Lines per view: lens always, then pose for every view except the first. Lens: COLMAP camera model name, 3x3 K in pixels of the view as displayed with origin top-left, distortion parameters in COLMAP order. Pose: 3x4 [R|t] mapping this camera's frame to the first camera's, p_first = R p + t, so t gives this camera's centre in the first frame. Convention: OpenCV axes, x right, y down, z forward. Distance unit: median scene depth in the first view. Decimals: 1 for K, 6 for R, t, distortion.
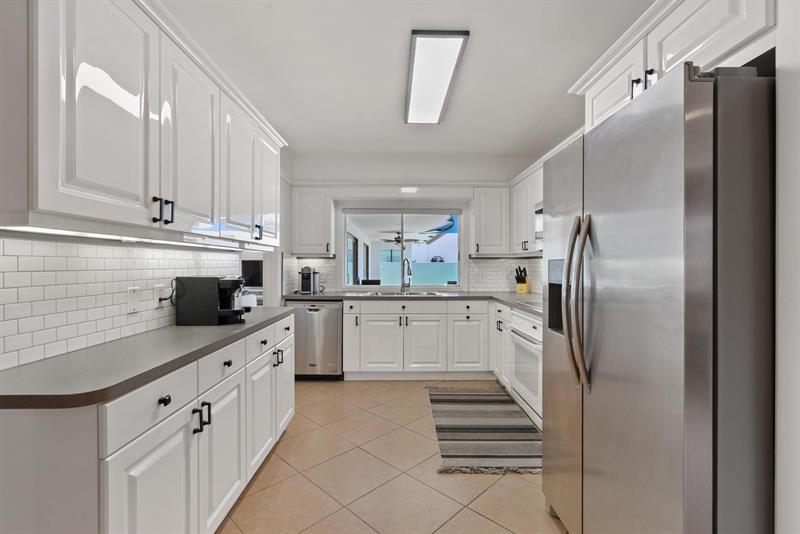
lens RADIAL K [[362.9, 0, 400.0], [0, 362.9, 267.0], [0, 0, 1]] dist [-0.002089, 0.000515]
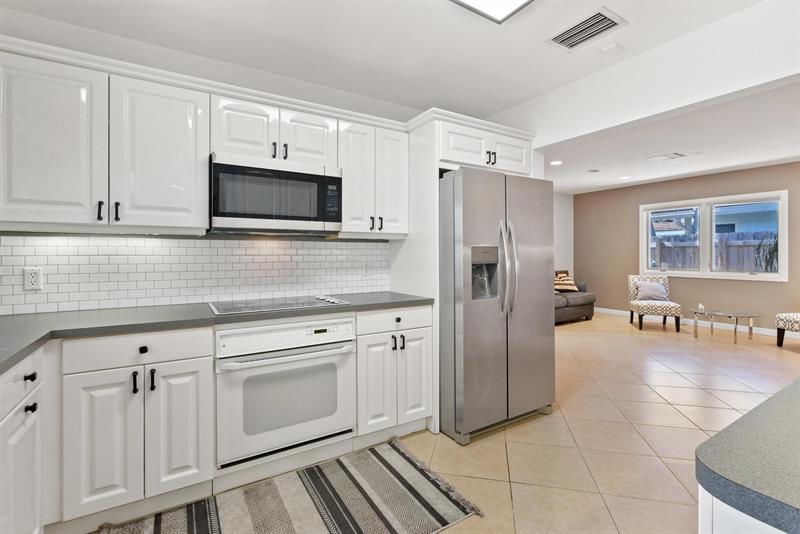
lens RADIAL K [[366.9, 0, 400.0], [0, 366.9, 253.1], [0, 0, 1]] dist [-0.004011, 0.000657]
pose [[-0.522995, 0.002904, 0.852331, -0.271601], [0.006392, 0.999979, 0.000516, 0.000195], [-0.852312, 0.005718, -0.523003, 0.892050]]
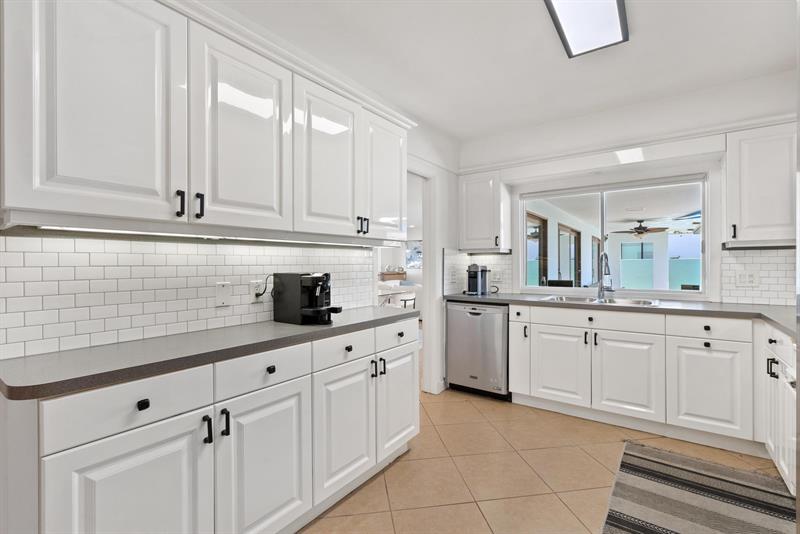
lens RADIAL K [[363.4, 0, 401.7], [0, 363.4, 264.7], [0, 0, 1]] dist [-0.000182, 0.000096]
pose [[0.805560, -0.004534, -0.592497, 0.135659], [0.002491, 0.999988, -0.004264, 0.004625], [0.592509, 0.001959, 0.805561, 0.196763]]
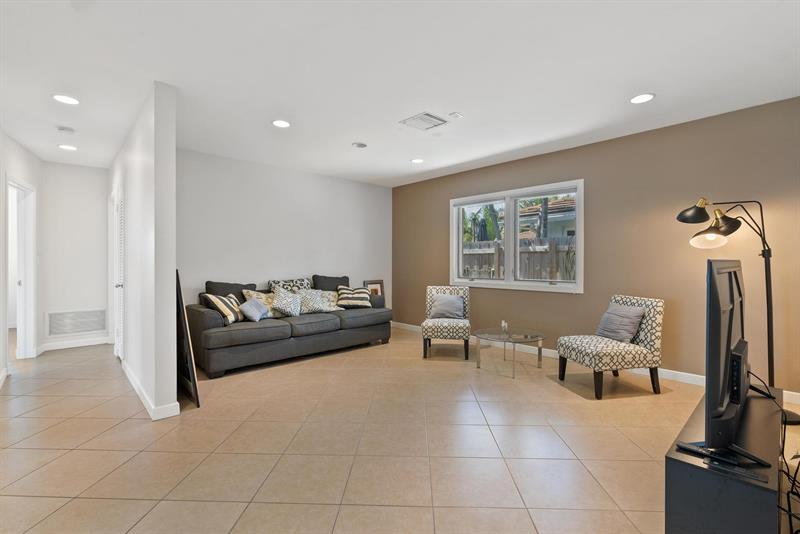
lens RADIAL K [[367.6, 0, 402.9], [0, 367.6, 256.5], [0, 0, 1]] dist [0.000133, 0.000887]
pose [[-0.680096, 0.012435, 0.733018, -0.304219], [0.003714, 0.999902, -0.013517, 0.020670], [-0.733114, -0.006471, -0.680075, 0.087543]]
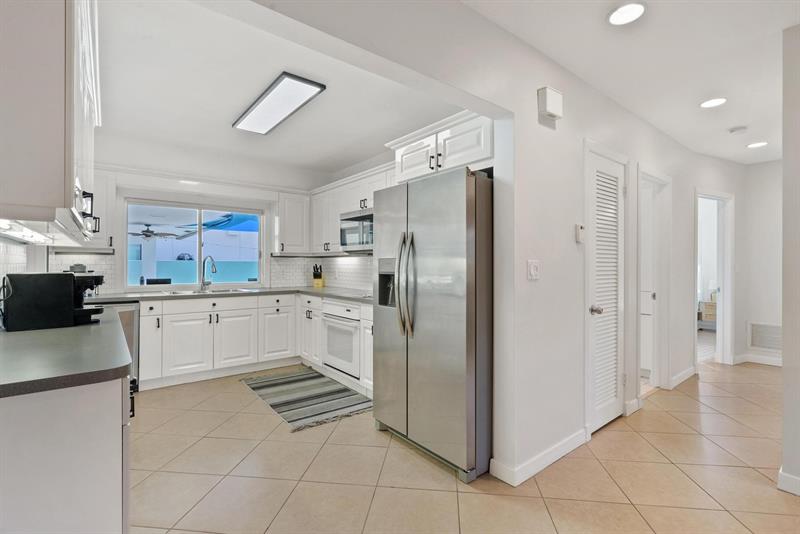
lens RADIAL K [[373.1, 0, 400.6], [0, 373.1, 264.3], [0, 0, 1]] dist [-0.002406, -0.000061]
pose [[0.788720, 0.001502, 0.614751, -0.215612], [0.001628, 0.999988, -0.004533, 0.005295], [-0.614751, 0.004576, 0.788708, -0.122779]]
